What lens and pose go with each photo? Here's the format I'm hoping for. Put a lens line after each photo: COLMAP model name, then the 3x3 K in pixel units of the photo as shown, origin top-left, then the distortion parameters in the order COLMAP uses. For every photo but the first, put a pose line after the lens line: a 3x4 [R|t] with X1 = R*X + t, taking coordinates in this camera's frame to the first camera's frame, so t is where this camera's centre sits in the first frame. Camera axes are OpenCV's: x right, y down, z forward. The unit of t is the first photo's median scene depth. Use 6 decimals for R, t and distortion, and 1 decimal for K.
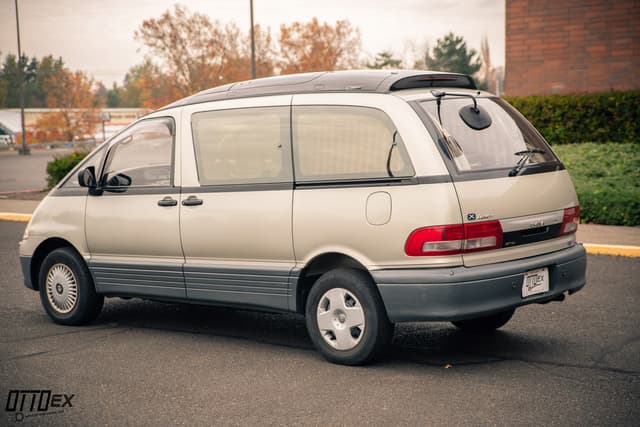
lens RADIAL K [[1193.2, 0, 320.0], [0, 1193.2, 213.5], [0, 0, 1]] dist [0.217057, 0.019693]
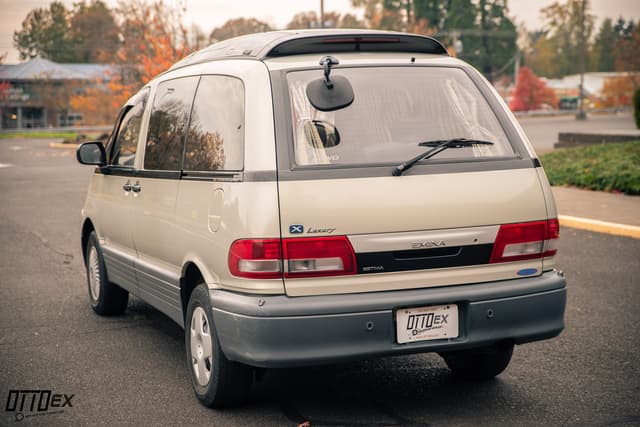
lens RADIAL K [[1193.2, 0, 320.0], [0, 1193.2, 213.5], [0, 0, 1]] dist [0.217057, 0.019693]
pose [[0.884993, 0.055469, -0.462288, 0.411091], [-0.041948, 0.998339, 0.039484, -0.031400], [0.463710, -0.015551, 0.885851, 0.307228]]
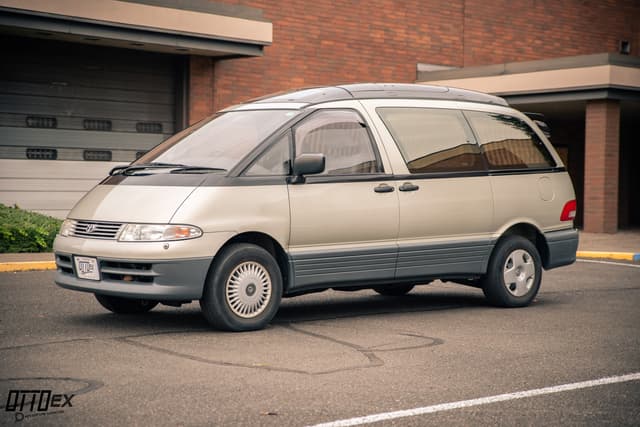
lens RADIAL K [[1193.2, 0, 320.0], [0, 1193.2, 213.5], [0, 0, 1]] dist [0.217057, 0.019693]
pose [[0.147537, 0.007844, 0.989025, -1.228416], [0.063937, 0.997801, -0.017451, 0.028525], [-0.986988, 0.065810, 0.146711, 0.933719]]
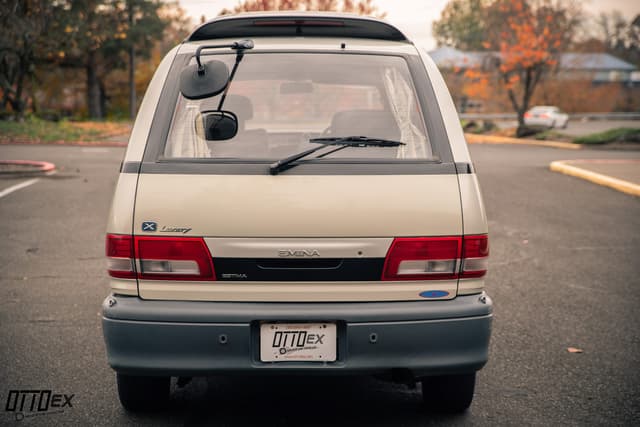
lens RADIAL K [[1193.2, 0, 320.0], [0, 1193.2, 213.5], [0, 0, 1]] dist [0.217057, 0.019693]
pose [[0.678191, 0.110737, -0.726495, 0.586784], [-0.086520, 0.993738, 0.070705, -0.052312], [0.729775, 0.014905, 0.683525, 0.522968]]
